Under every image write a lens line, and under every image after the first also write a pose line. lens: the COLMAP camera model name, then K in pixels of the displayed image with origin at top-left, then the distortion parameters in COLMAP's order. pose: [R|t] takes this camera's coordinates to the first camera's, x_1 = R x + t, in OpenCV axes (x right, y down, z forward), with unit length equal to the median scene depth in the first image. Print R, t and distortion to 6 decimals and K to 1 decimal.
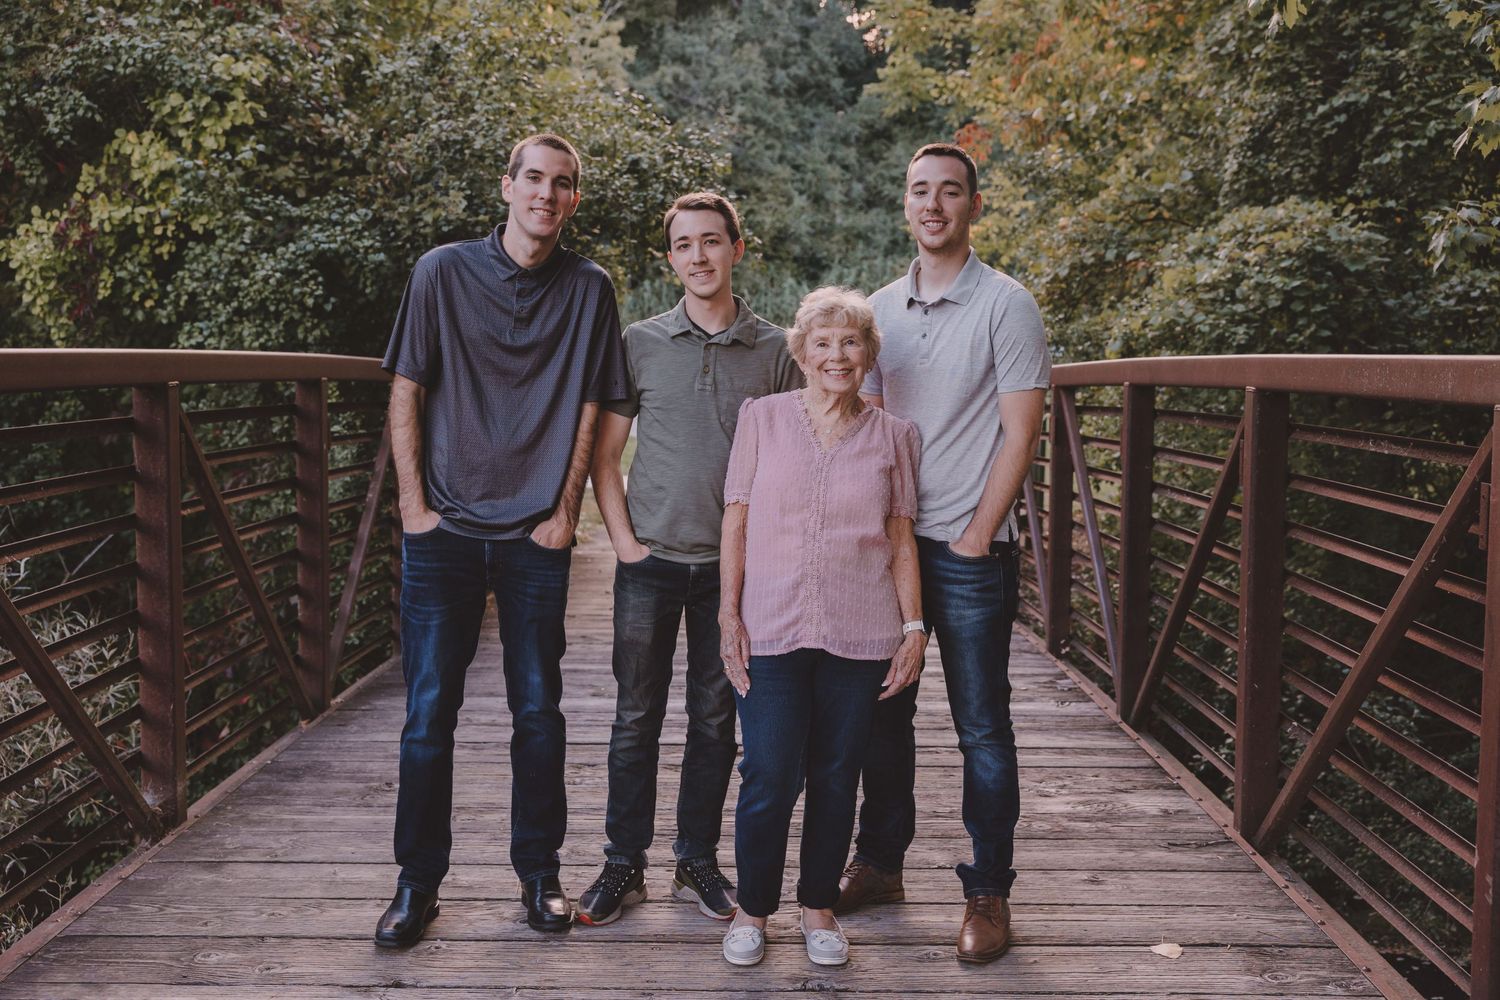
lens RADIAL K [[1663.4, 0, 750.0], [0, 1663.4, 500.0], [0, 0, 1]] dist [-0.017517, 0.034725]
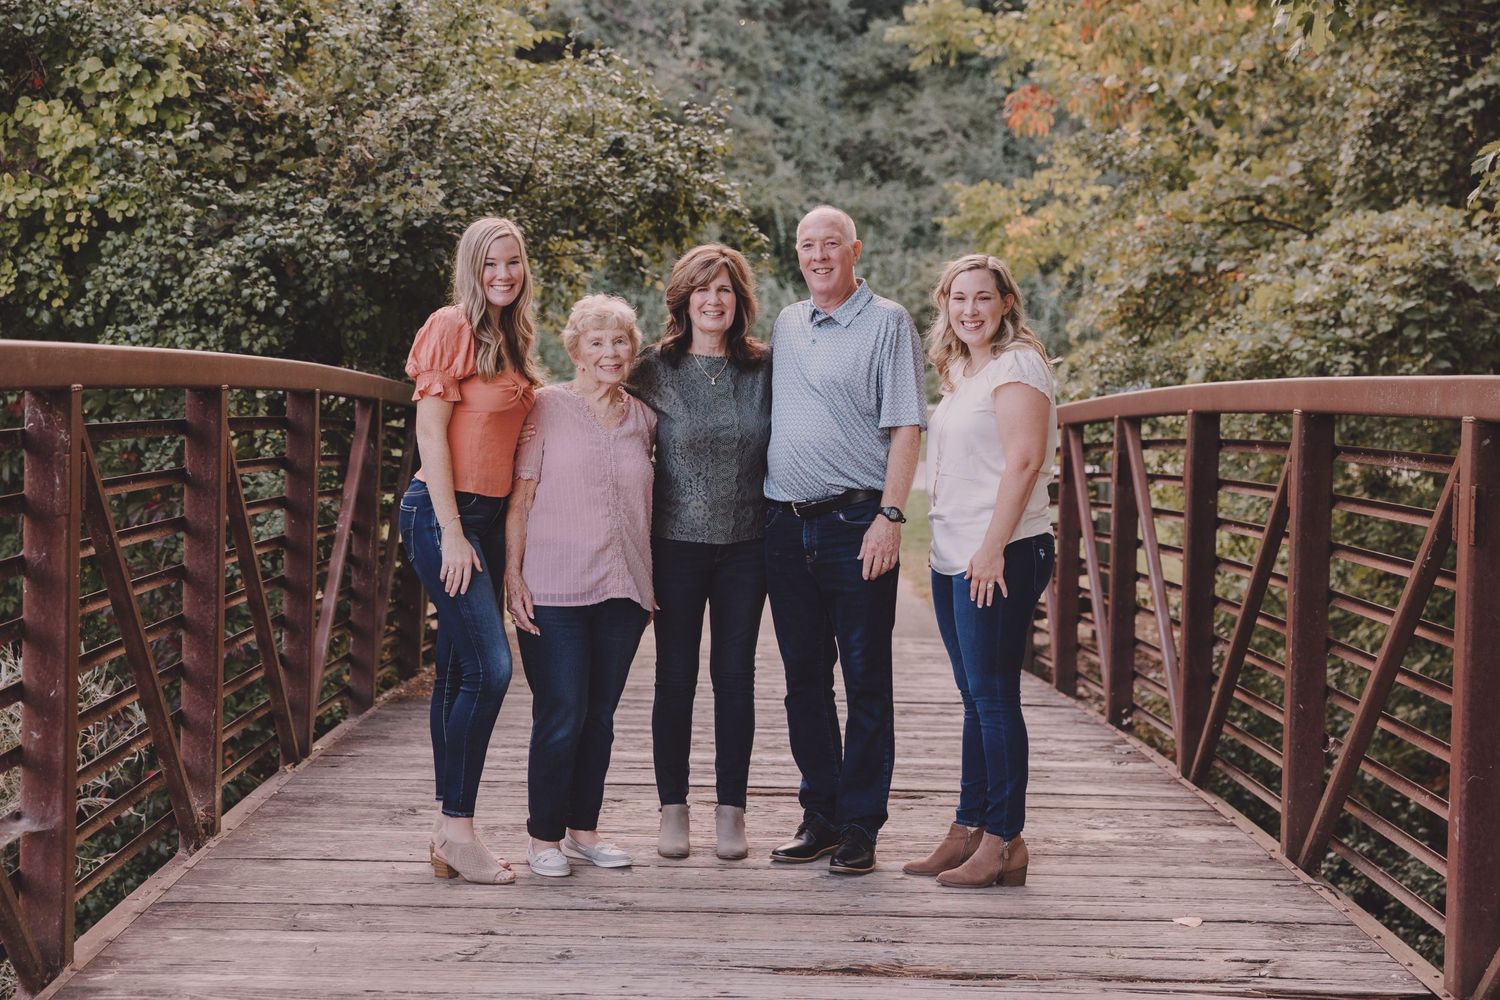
lens RADIAL K [[2654.3, 0, 699.1], [0, 2654.3, 522.2], [0, 0, 1]] dist [-0.050892, 0.022274]
pose [[0.999777, 0.018482, 0.010229, -0.044947], [-0.018080, 0.999113, -0.038030, 0.038638], [-0.010923, 0.037837, 0.999224, -0.345441]]
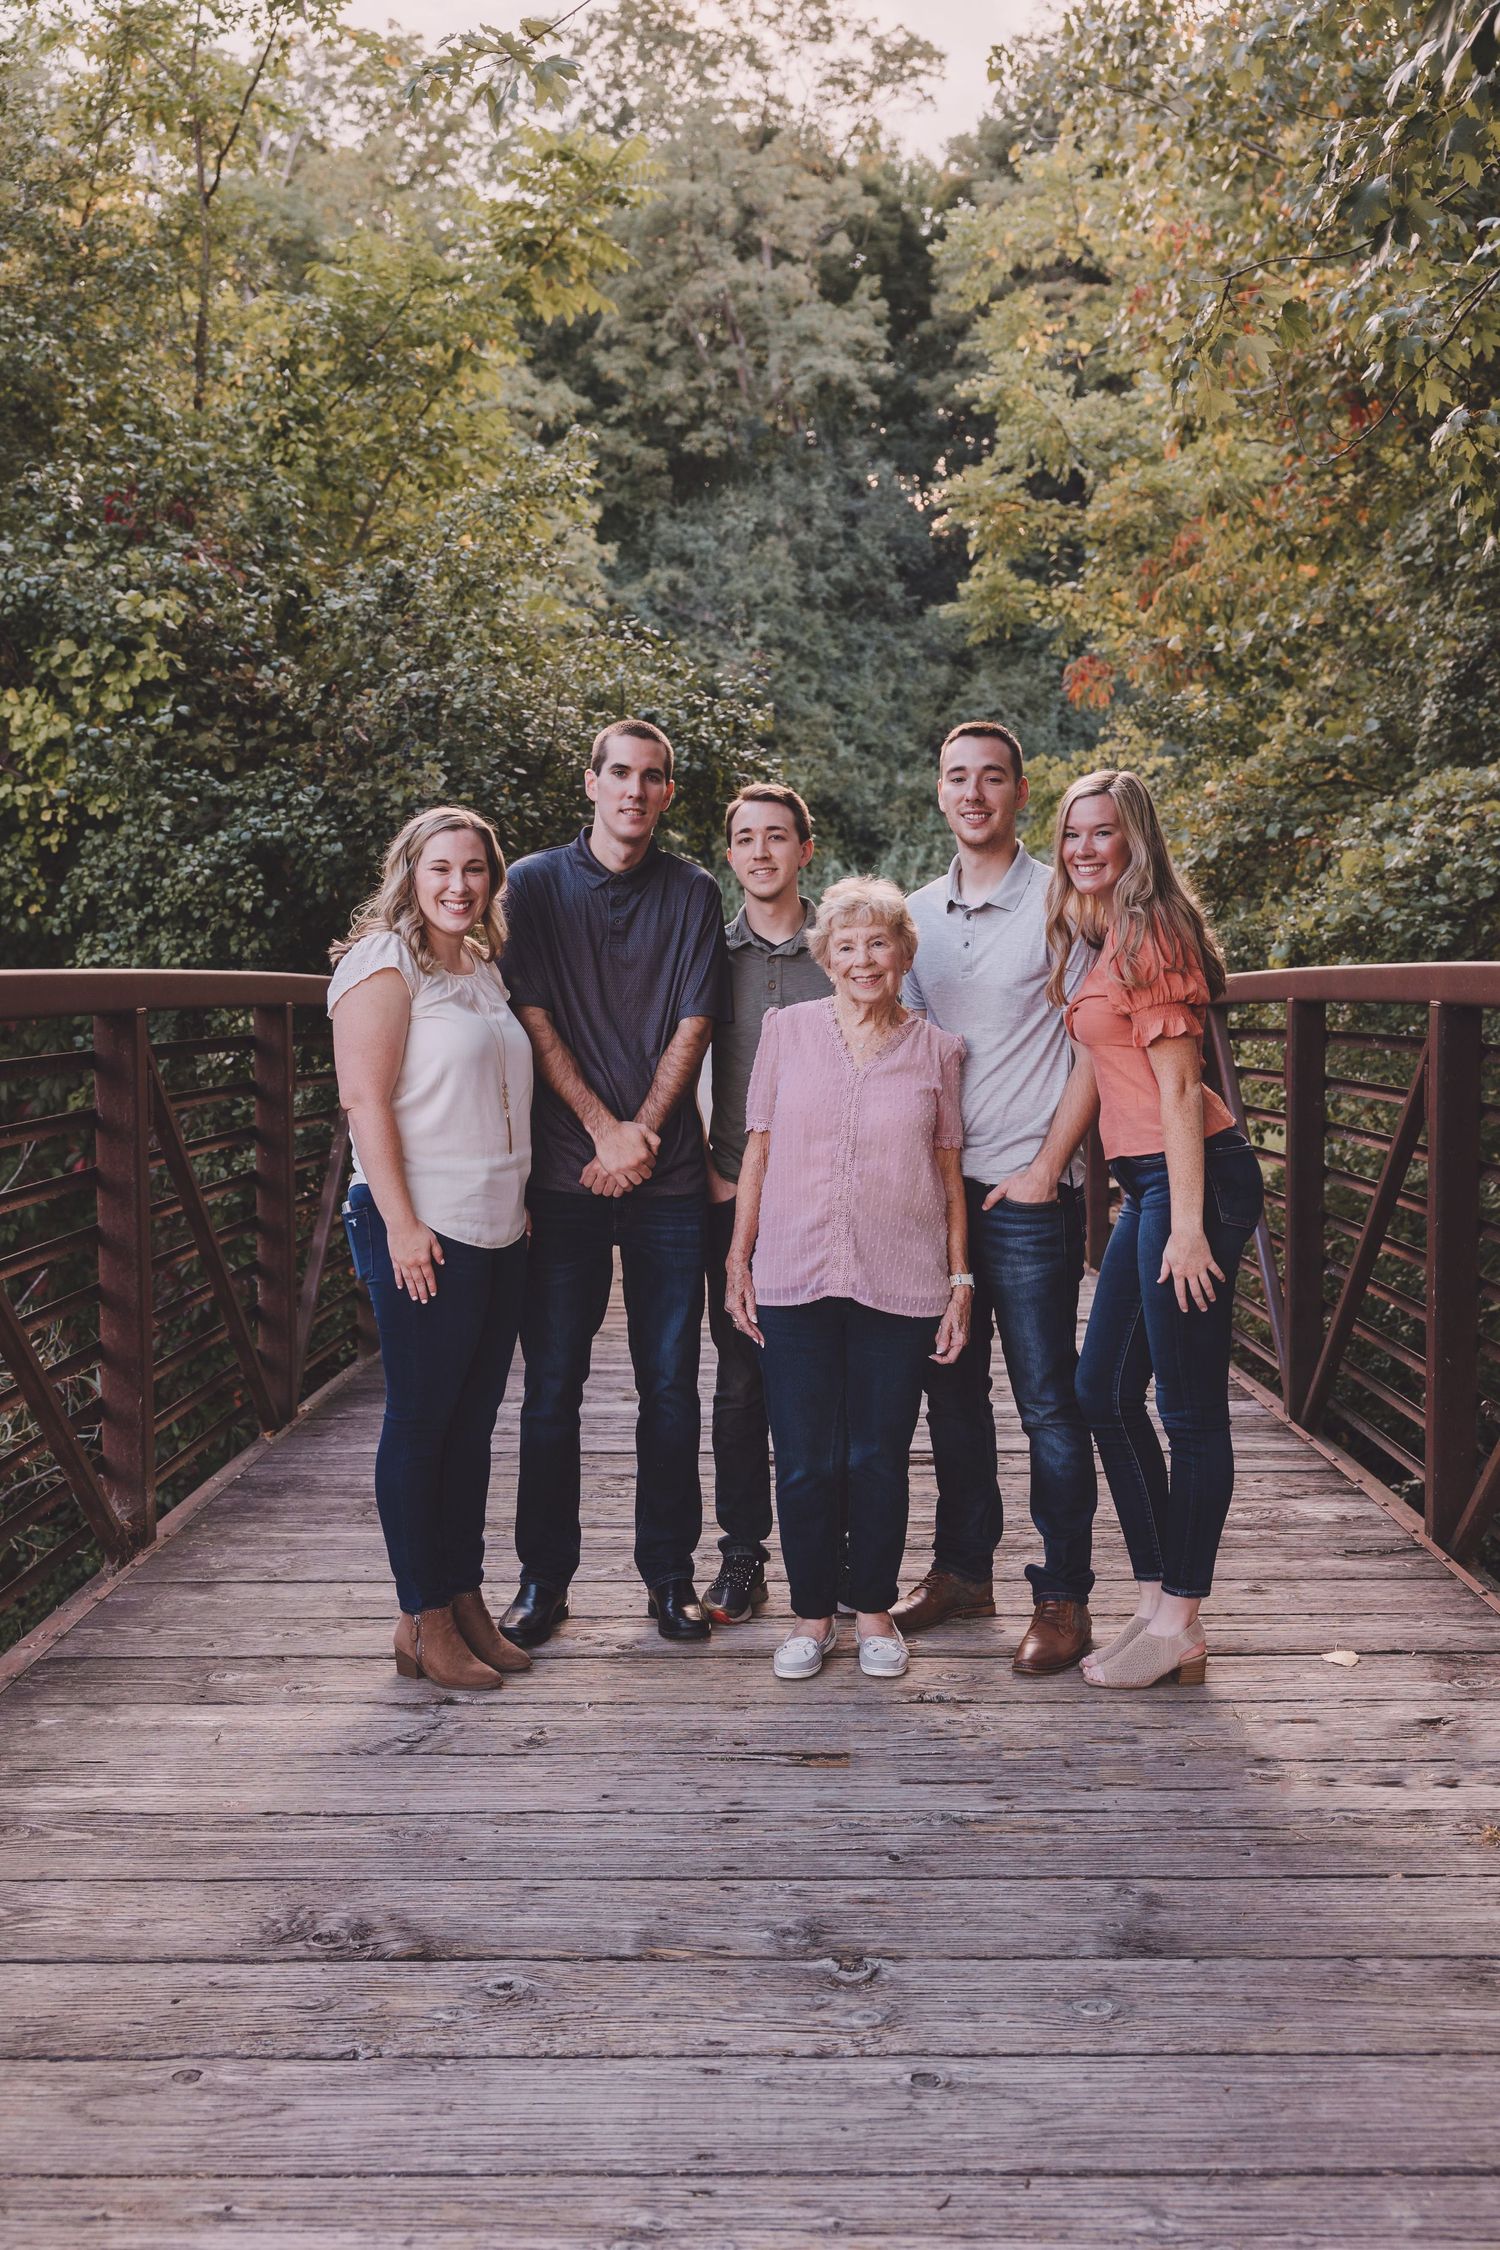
lens RADIAL K [[2387.2, 0, 750.0], [0, 2387.2, 1125.0], [0, 0, 1]] dist [-0.011917, -0.027606]
pose [[0.999933, -0.009526, -0.006501, -0.020196], [0.009394, 0.999757, -0.019962, 0.007886], [0.006690, 0.019899, 0.999780, -0.110040]]
